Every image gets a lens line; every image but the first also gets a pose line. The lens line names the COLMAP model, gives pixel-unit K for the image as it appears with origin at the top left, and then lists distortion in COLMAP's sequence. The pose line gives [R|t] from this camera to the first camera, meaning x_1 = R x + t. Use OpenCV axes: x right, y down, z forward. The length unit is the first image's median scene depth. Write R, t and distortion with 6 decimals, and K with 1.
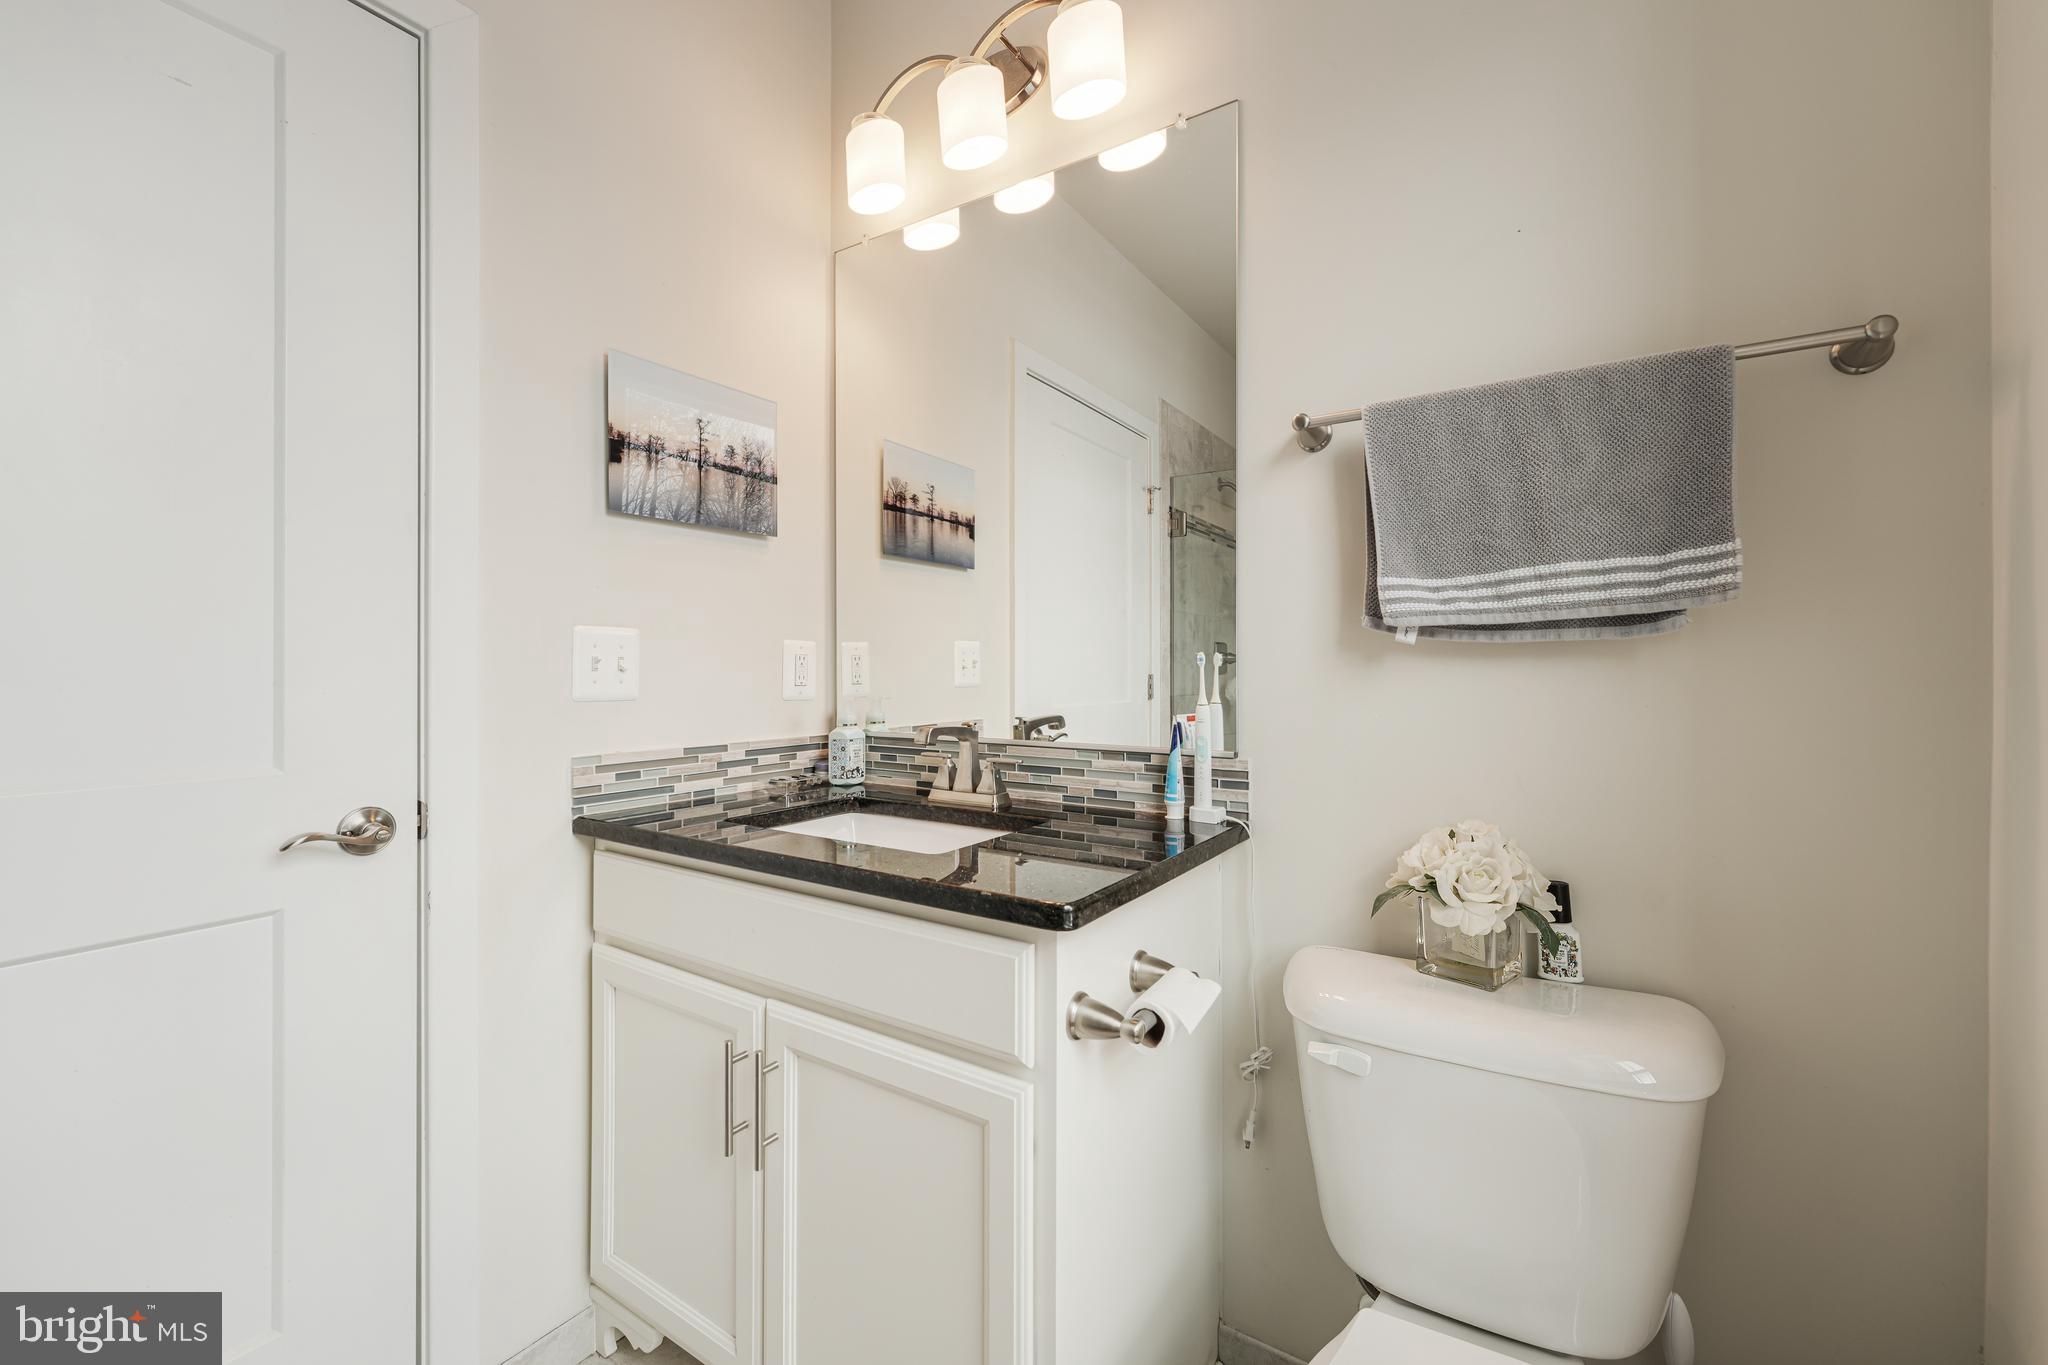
lens RADIAL K [[827.4, 0, 1007.4], [0, 827.4, 655.4], [0, 0, 1]] dist [-0.003722, 0.001892]
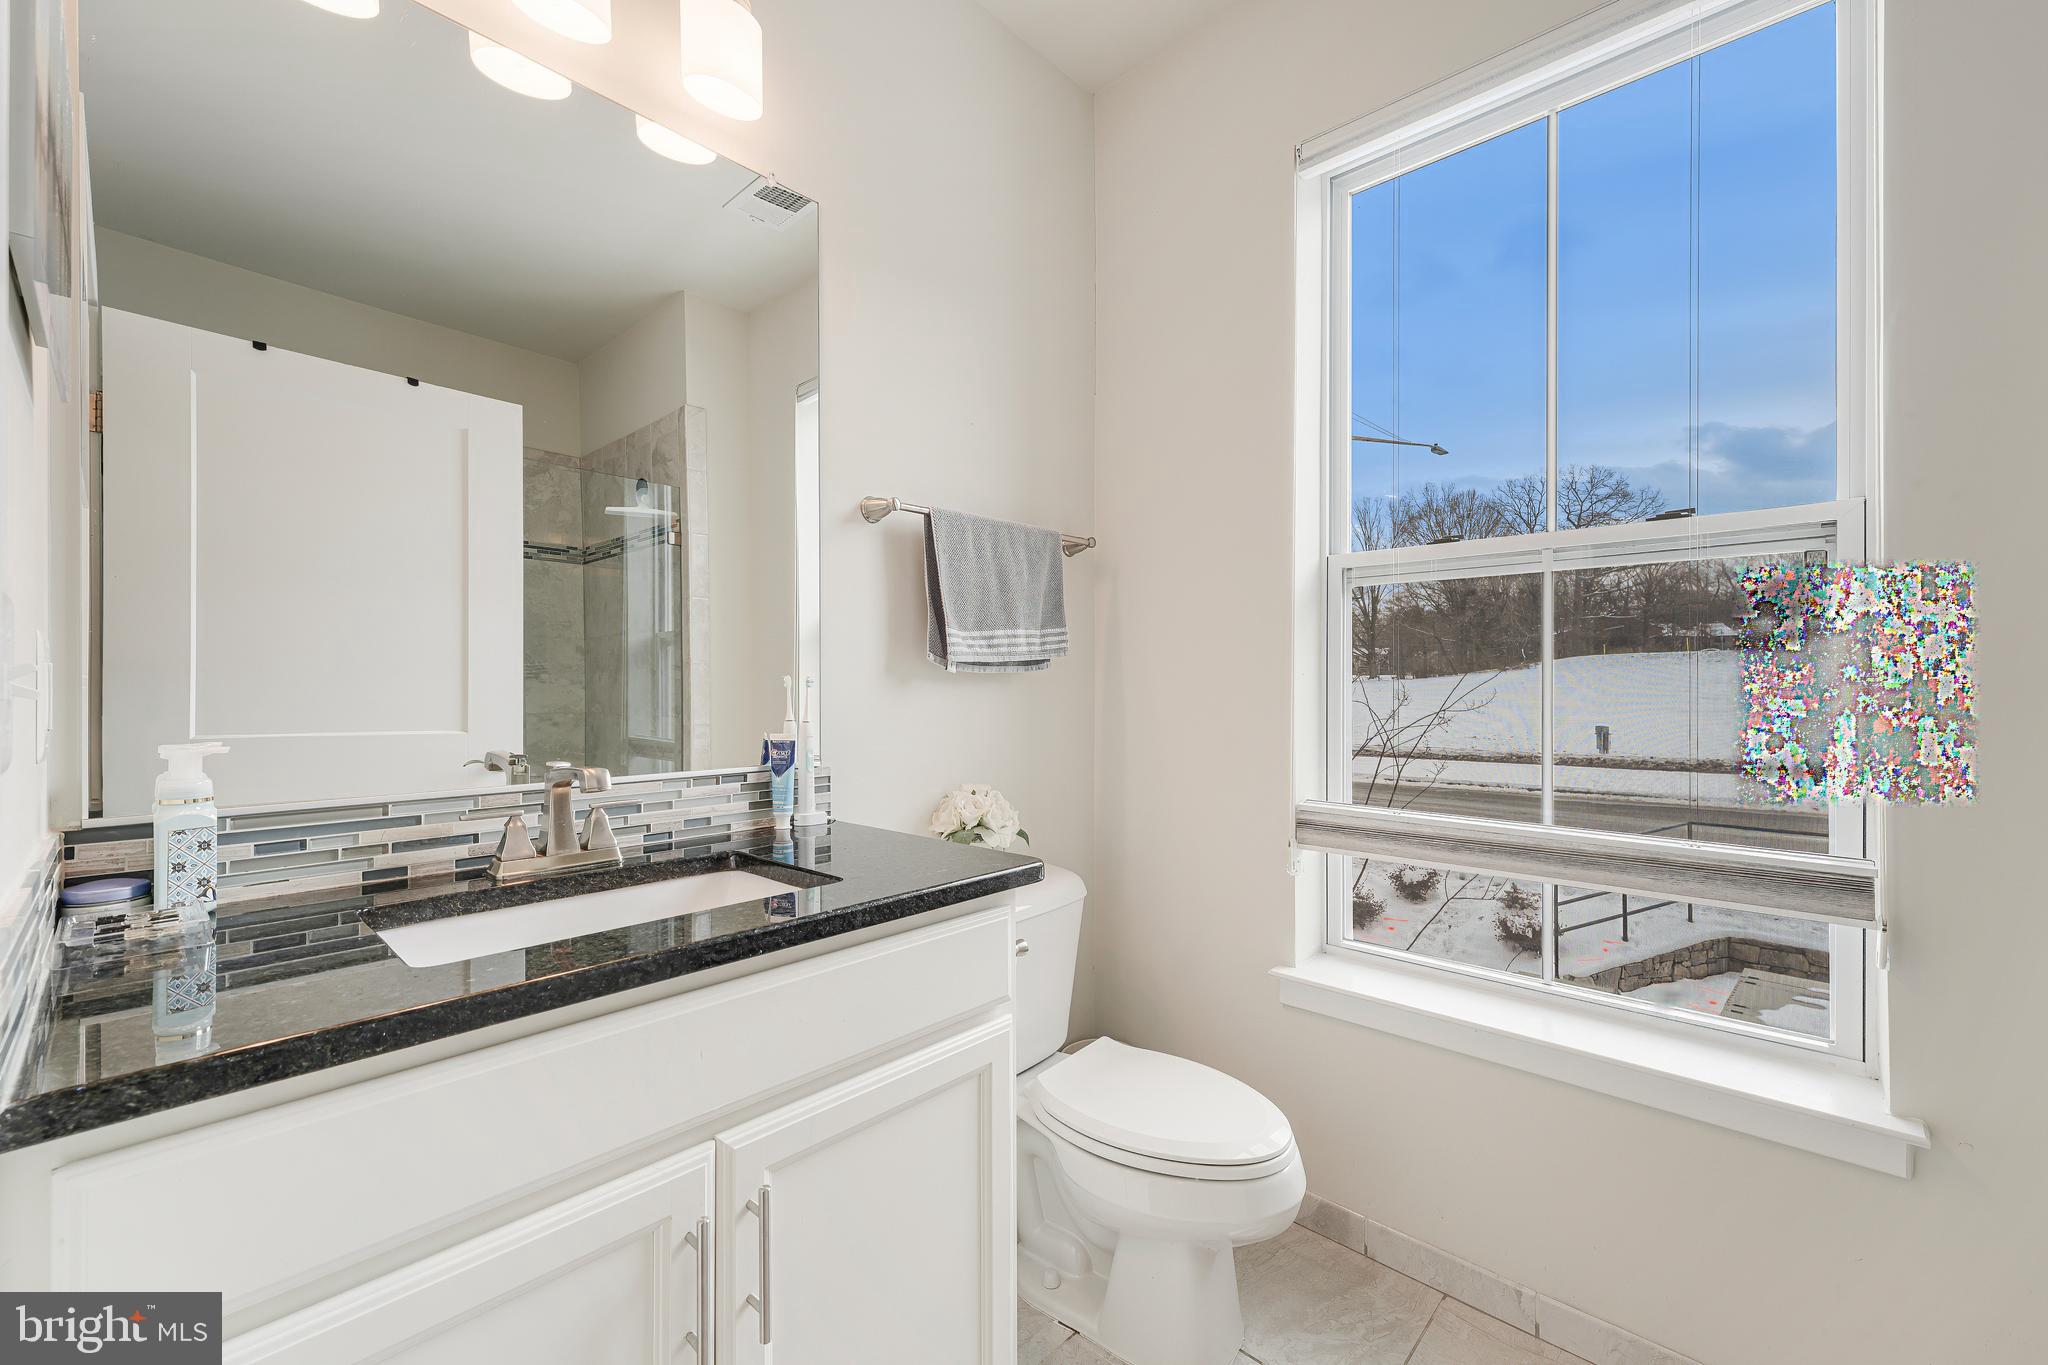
lens RADIAL K [[827.4, 0, 1012.2], [0, 827.4, 695.5], [0, 0, 1]] dist [-0.003722, 0.001892]
pose [[0.179460, -0.010170, 0.983713, -0.789953], [-0.009355, 0.999884, 0.012044, 0.006525], [-0.983721, -0.011364, 0.179344, 0.496784]]
